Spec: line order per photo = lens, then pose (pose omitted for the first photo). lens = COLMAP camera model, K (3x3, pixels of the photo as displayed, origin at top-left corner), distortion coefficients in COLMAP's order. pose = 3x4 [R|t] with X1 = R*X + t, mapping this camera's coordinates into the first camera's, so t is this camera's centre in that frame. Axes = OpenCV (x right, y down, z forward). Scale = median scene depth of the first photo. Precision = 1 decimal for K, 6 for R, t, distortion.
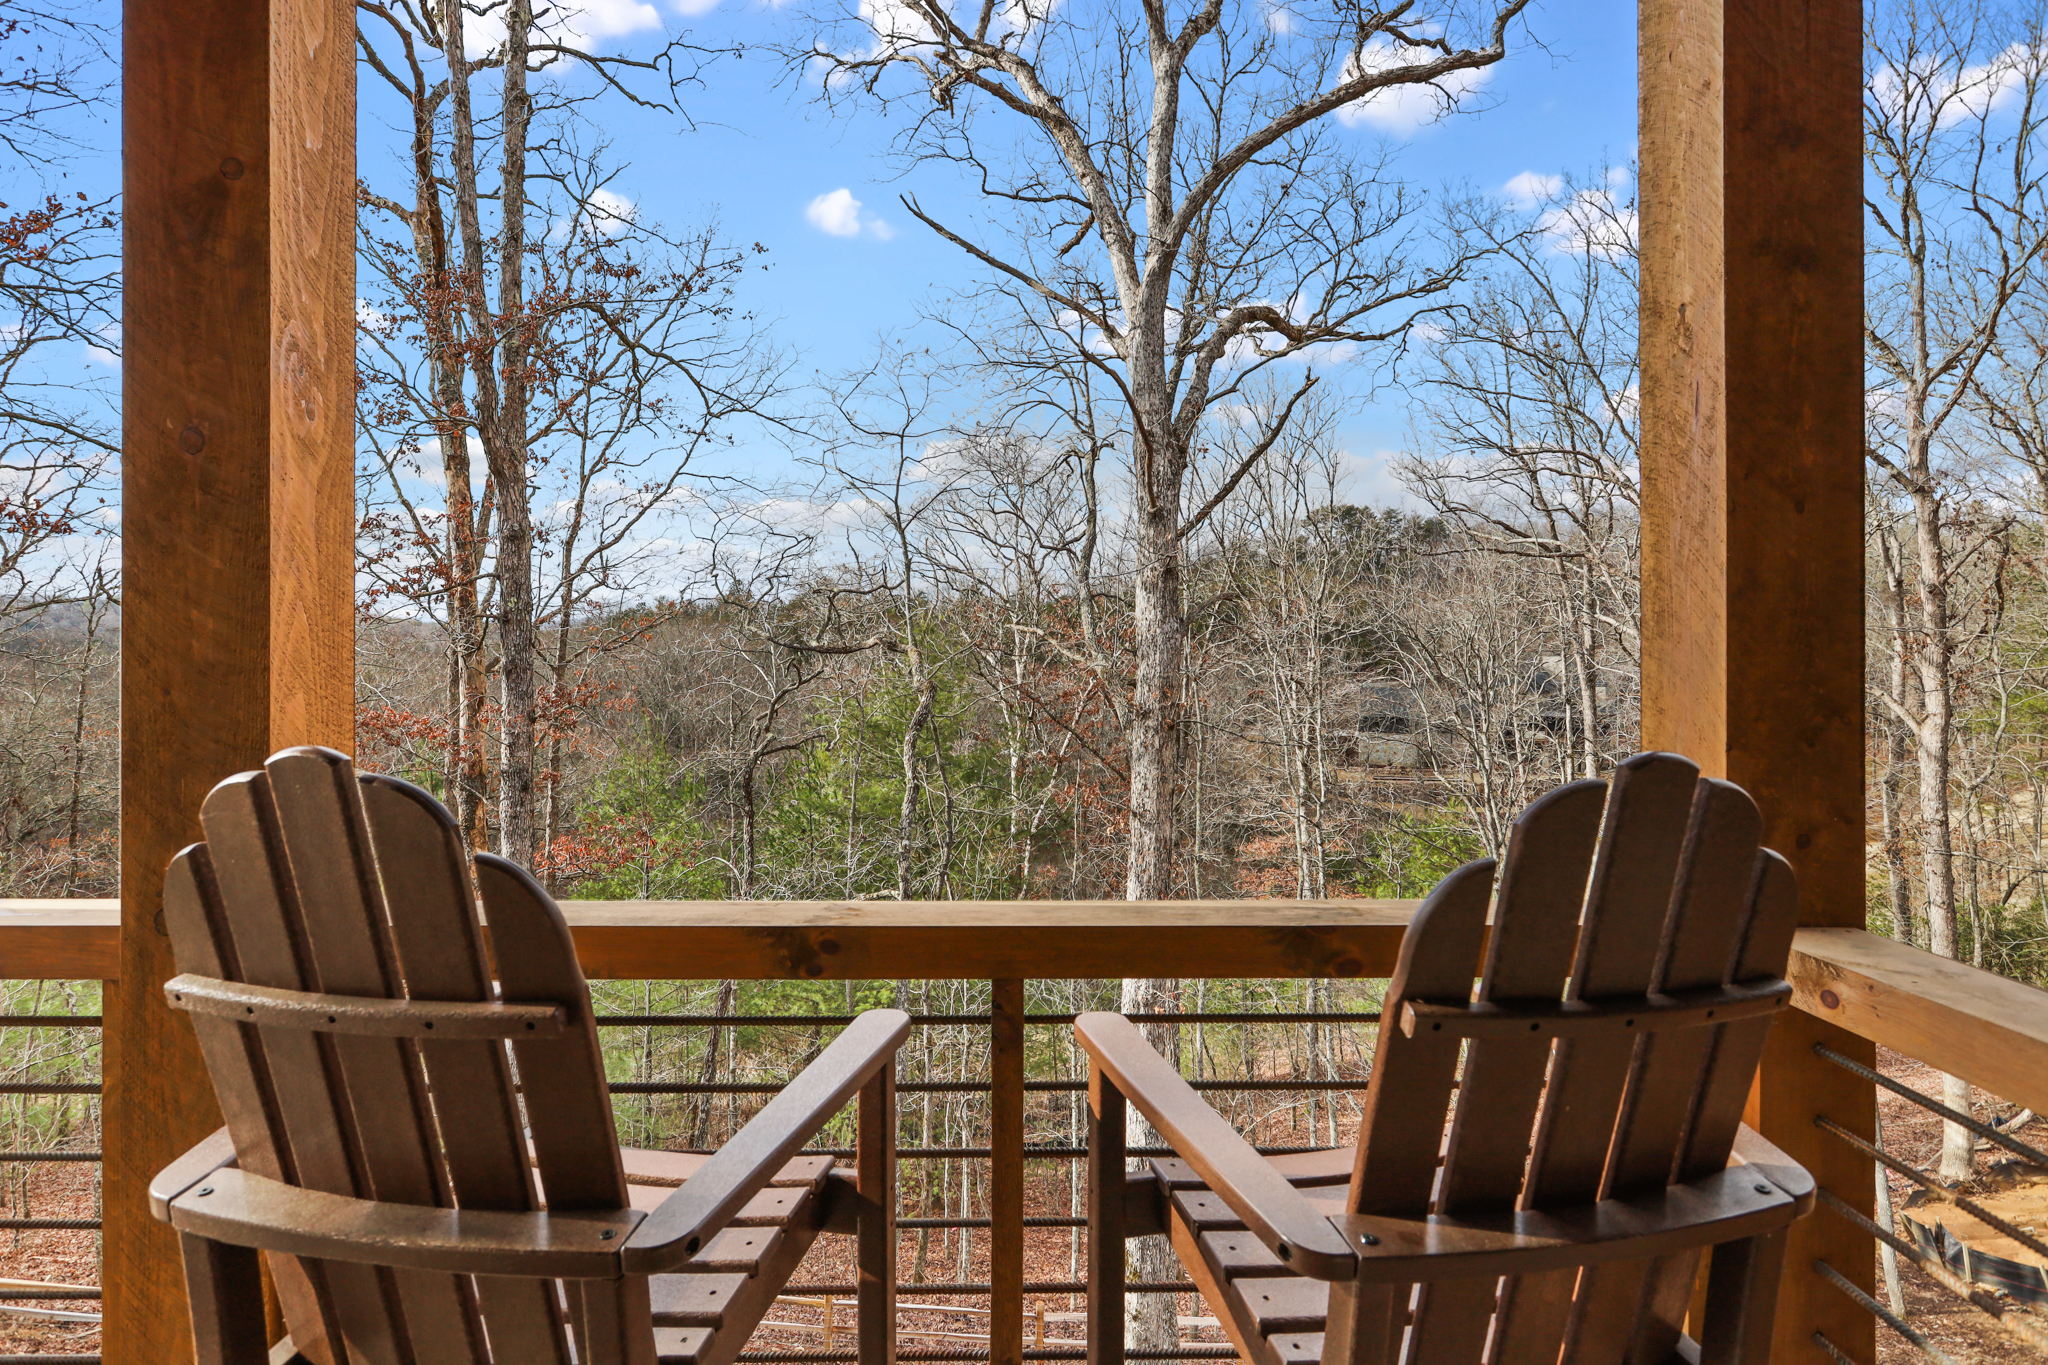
lens RADIAL K [[1093.2, 0, 1014.3], [0, 1093.2, 669.3], [0, 0, 1]] dist [-0.004962, -0.001312]
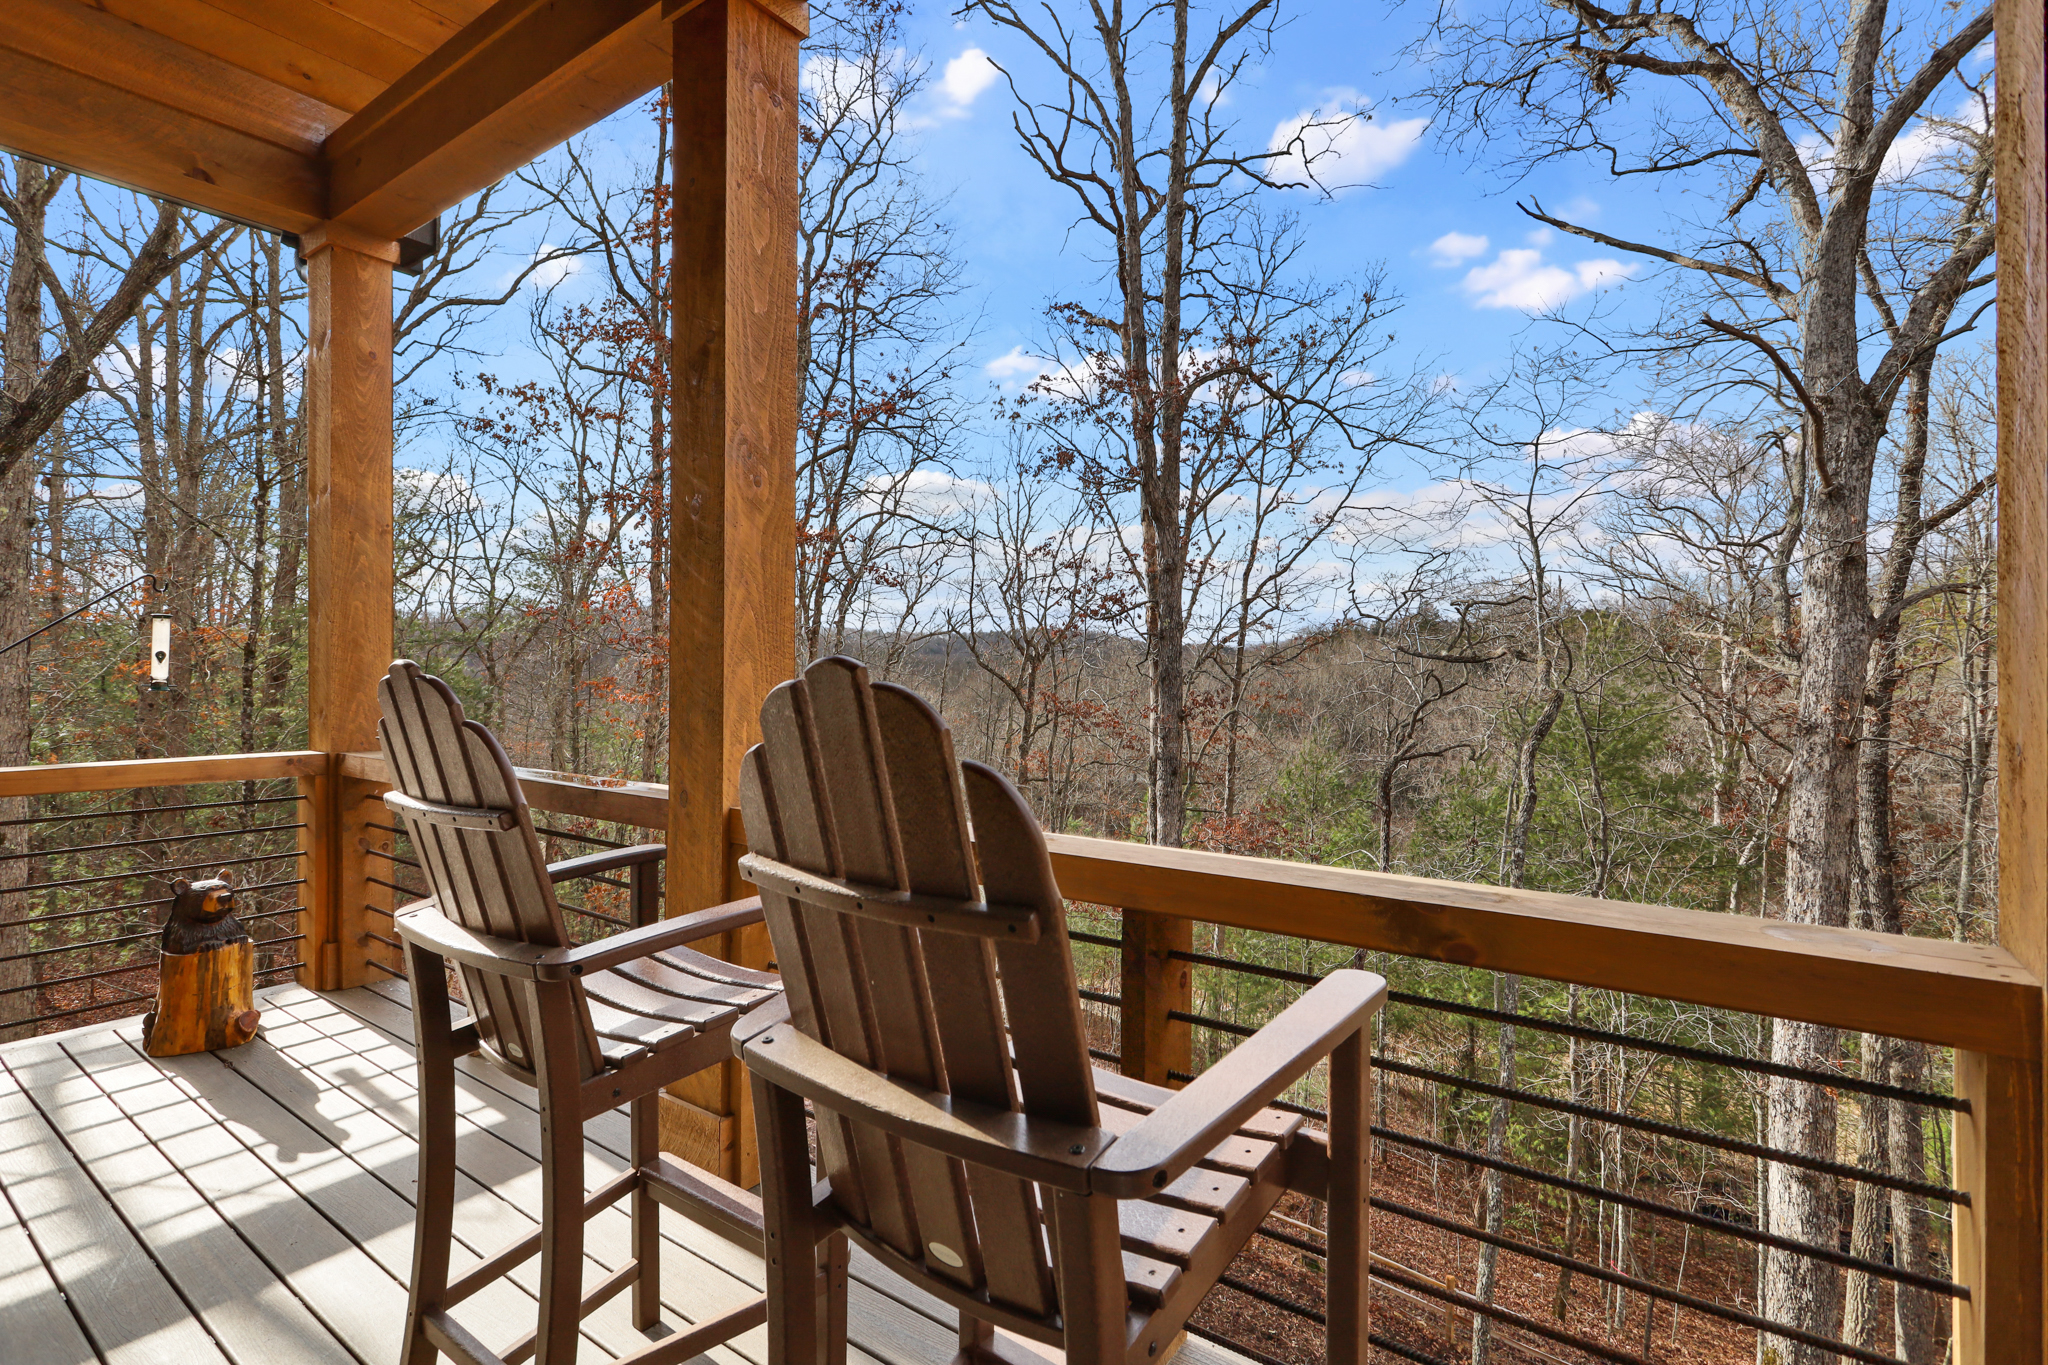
lens RADIAL K [[978.1, 0, 1037.2], [0, 978.1, 678.1], [0, 0, 1]] dist [0.004283, -0.000314]
pose [[0.807117, 0.001060, -0.590391, 0.060840], [-0.004237, 0.999983, -0.003997, 0.005041], [0.590377, 0.005728, 0.807107, 0.017029]]
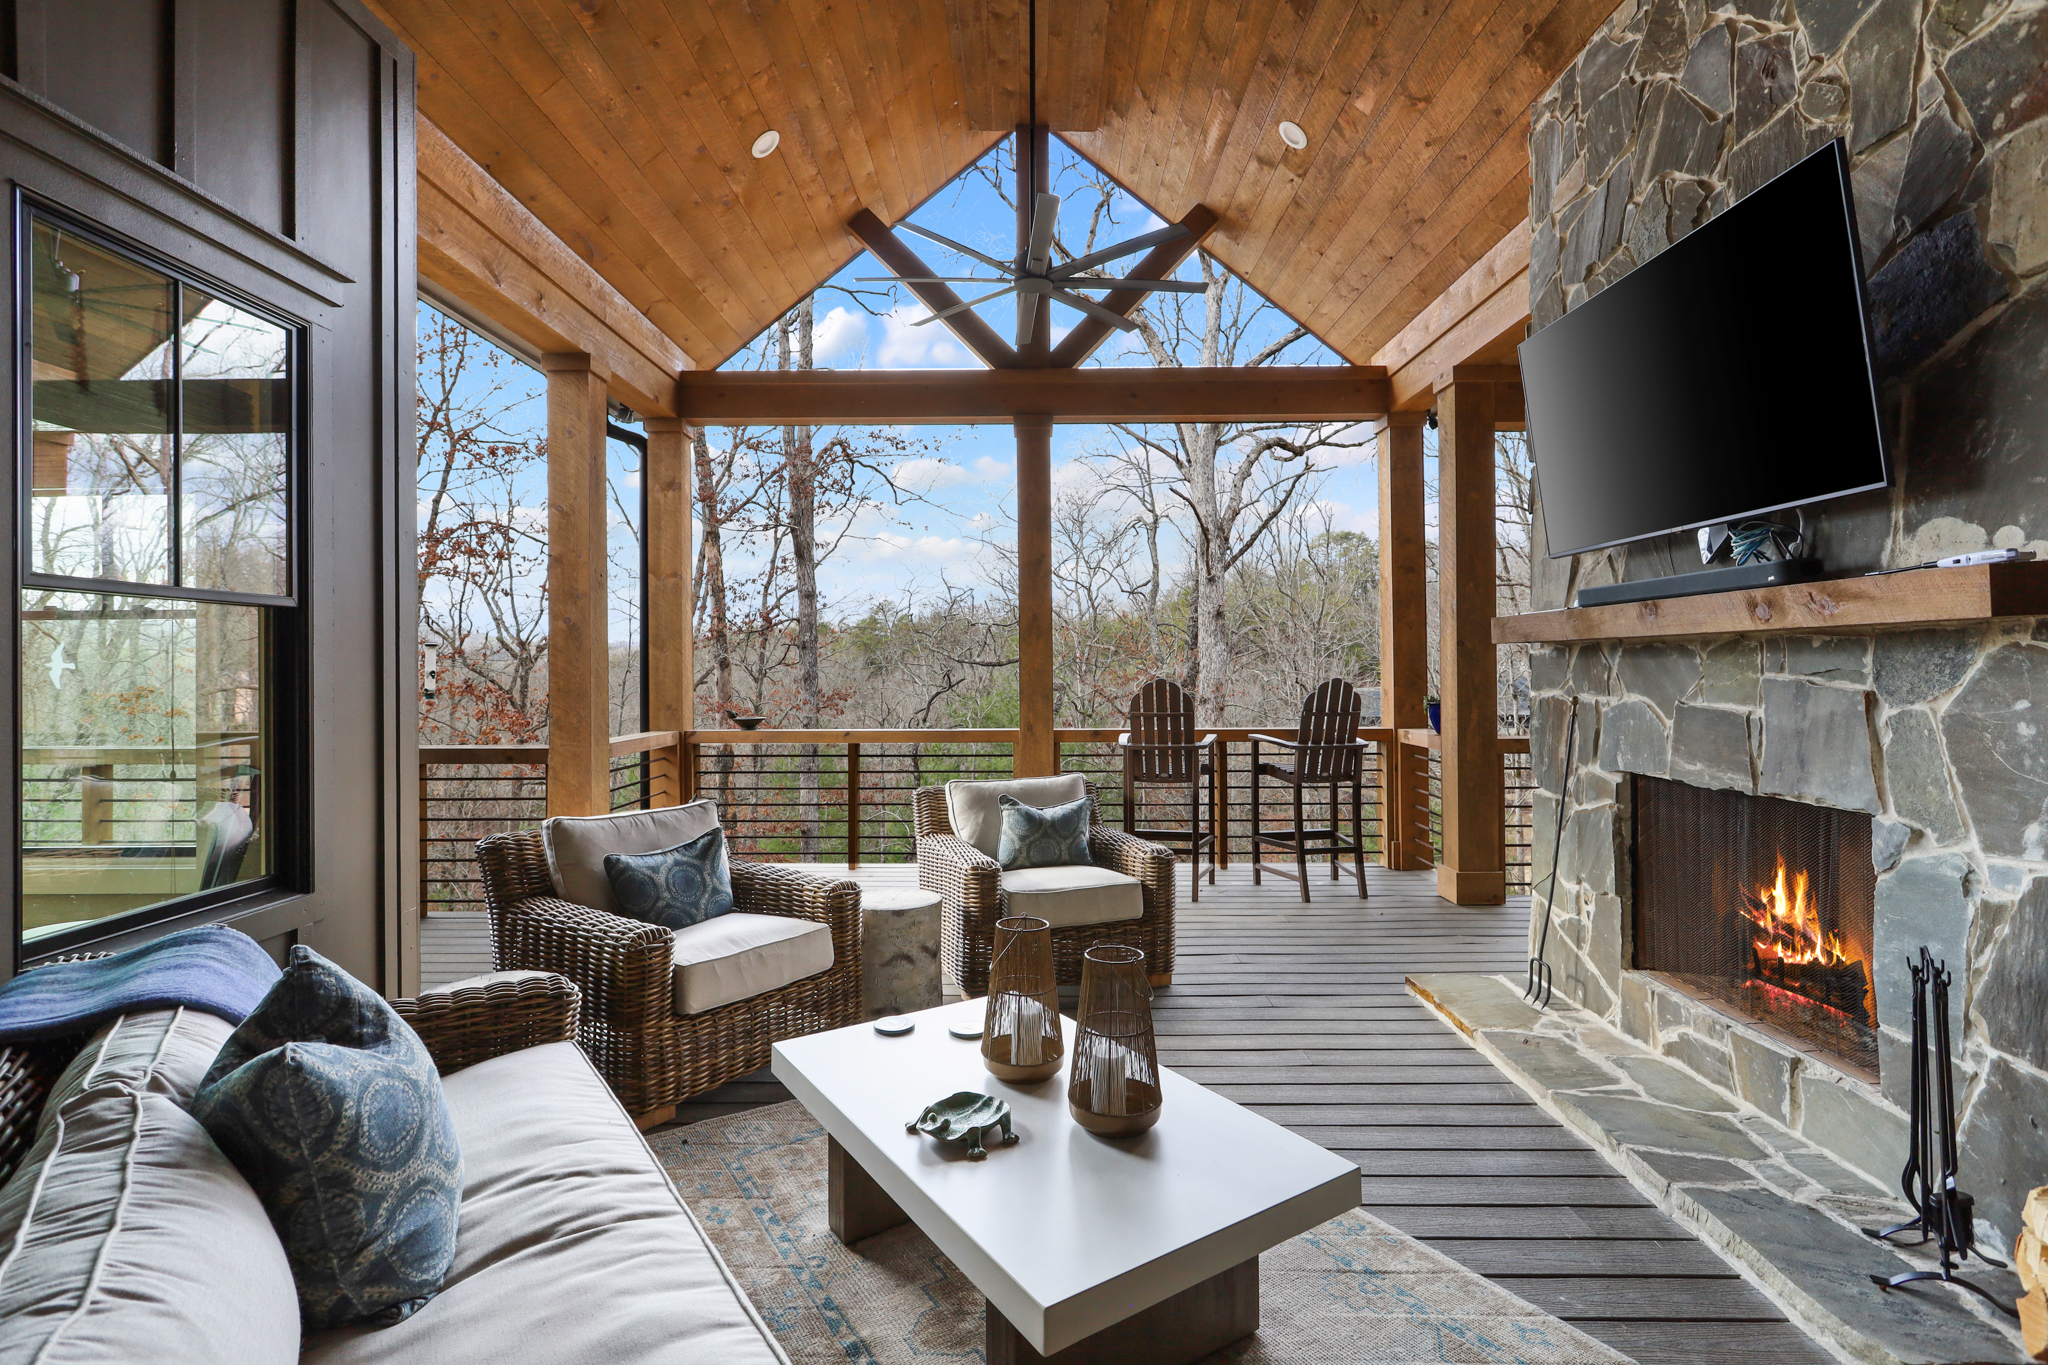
lens RADIAL K [[978.1, 0, 1025.4], [0, 978.1, 675.6], [0, 0, 1]] dist [0.004283, -0.000314]
pose [[0.999658, -0.010427, -0.023989, -0.085336], [0.010345, 0.999940, -0.003534, 0.004124], [0.024024, 0.003285, 0.999706, -0.350396]]
